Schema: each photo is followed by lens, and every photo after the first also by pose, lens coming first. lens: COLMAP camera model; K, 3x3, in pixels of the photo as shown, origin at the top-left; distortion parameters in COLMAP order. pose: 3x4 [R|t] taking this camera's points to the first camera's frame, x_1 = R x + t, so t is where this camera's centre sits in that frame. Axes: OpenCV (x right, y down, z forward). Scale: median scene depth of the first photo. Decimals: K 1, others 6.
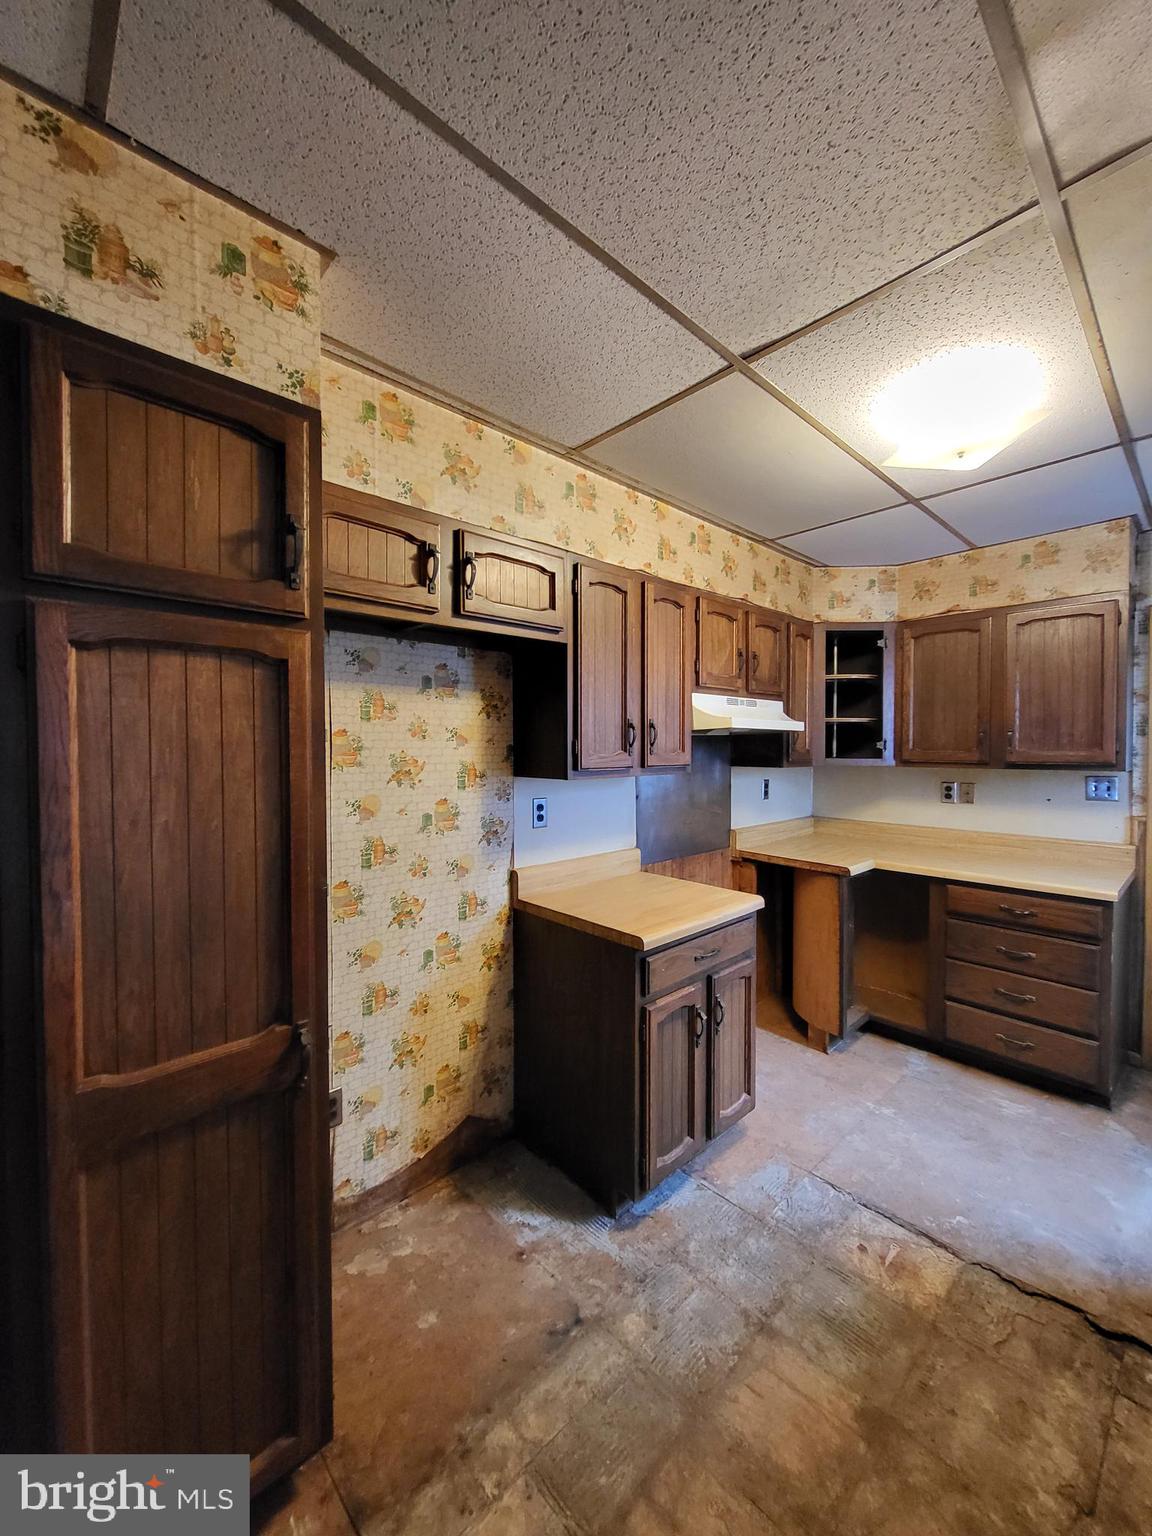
lens RADIAL K [[606.0, 0, 582.4], [0, 606.0, 758.3], [0, 0, 1]] dist [0.000945, -0.000657]
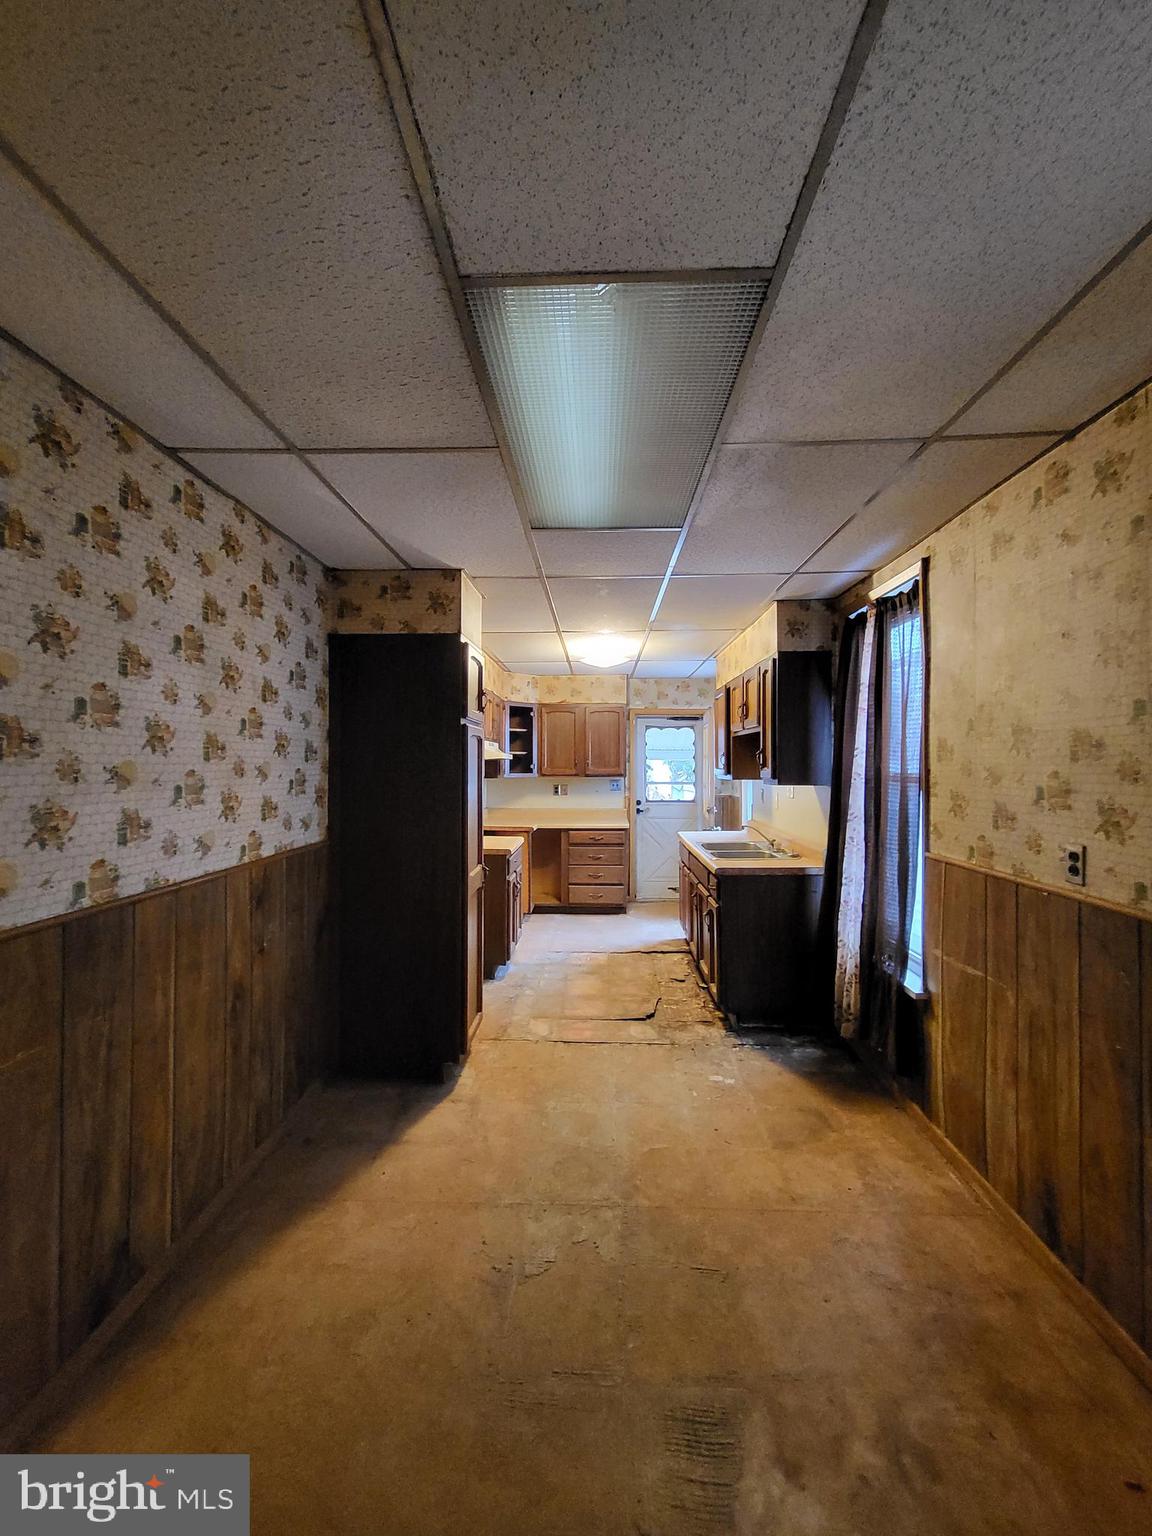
lens RADIAL K [[606.0, 0, 582.4], [0, 606.0, 758.3], [0, 0, 1]] dist [0.000945, -0.000657]
pose [[0.707508, 0.008620, 0.706653, -0.897069], [0.013810, 0.999566, -0.026020, 0.006077], [-0.706570, 0.028169, 0.707082, -0.571117]]
